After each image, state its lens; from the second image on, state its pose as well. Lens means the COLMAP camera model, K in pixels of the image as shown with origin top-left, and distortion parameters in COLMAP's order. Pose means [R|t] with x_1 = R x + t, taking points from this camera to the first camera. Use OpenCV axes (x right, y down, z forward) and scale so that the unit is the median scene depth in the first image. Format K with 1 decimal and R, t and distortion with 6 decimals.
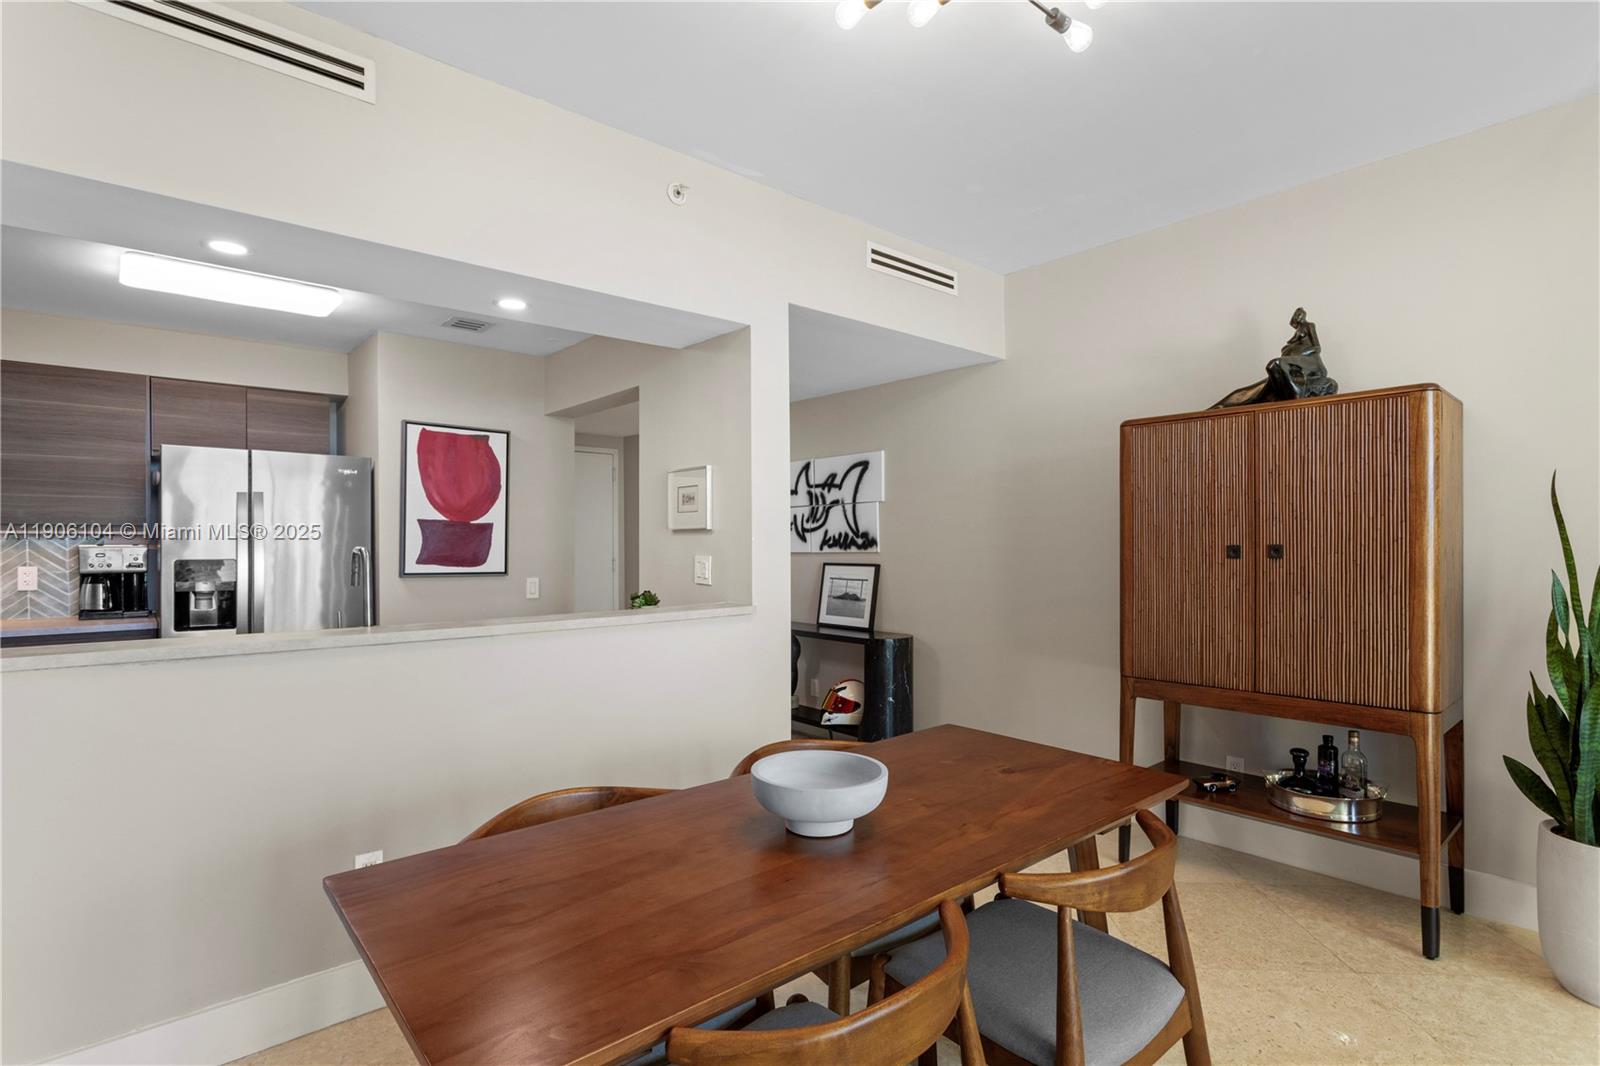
lens RADIAL K [[781.2, 0, 794.6], [0, 781.2, 546.2], [0, 0, 1]] dist [-0.005043, -0.000054]
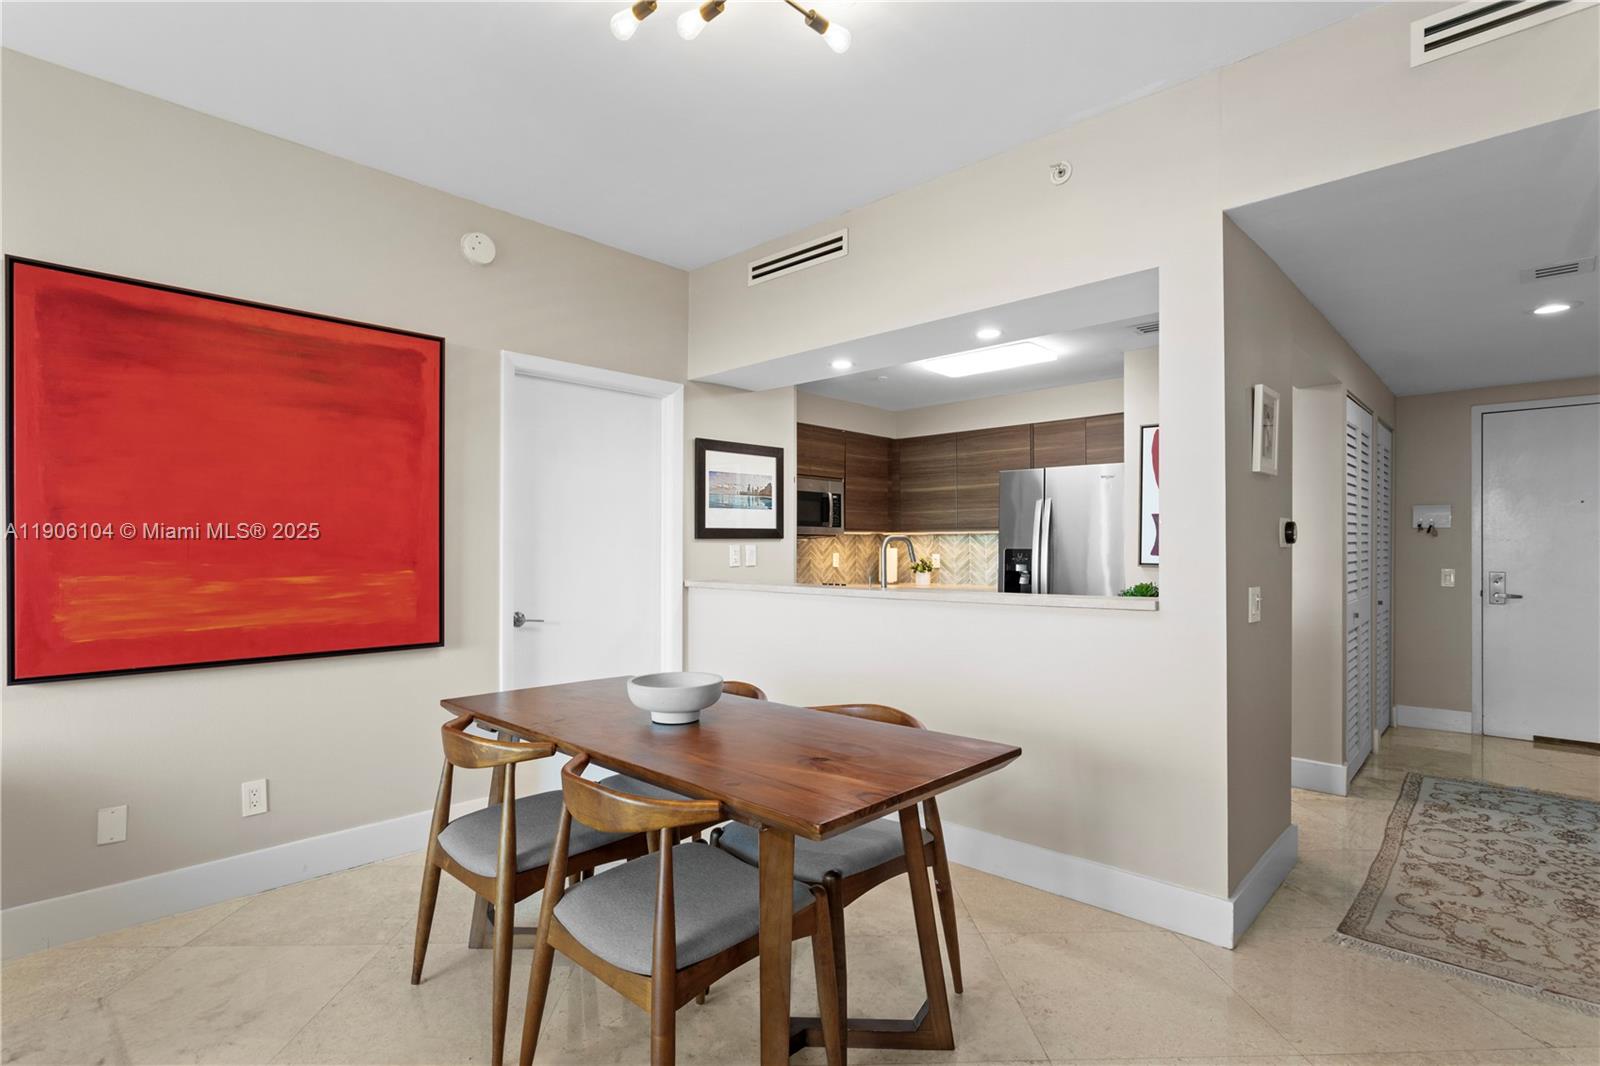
lens RADIAL K [[781.2, 0, 794.6], [0, 781.2, 546.2], [0, 0, 1]] dist [-0.005043, -0.000054]
pose [[0.102246, -0.004427, -0.994749, 0.757992], [0.000261, 0.999990, -0.004423, 0.020978], [0.994759, 0.000192, 0.102246, 0.546169]]
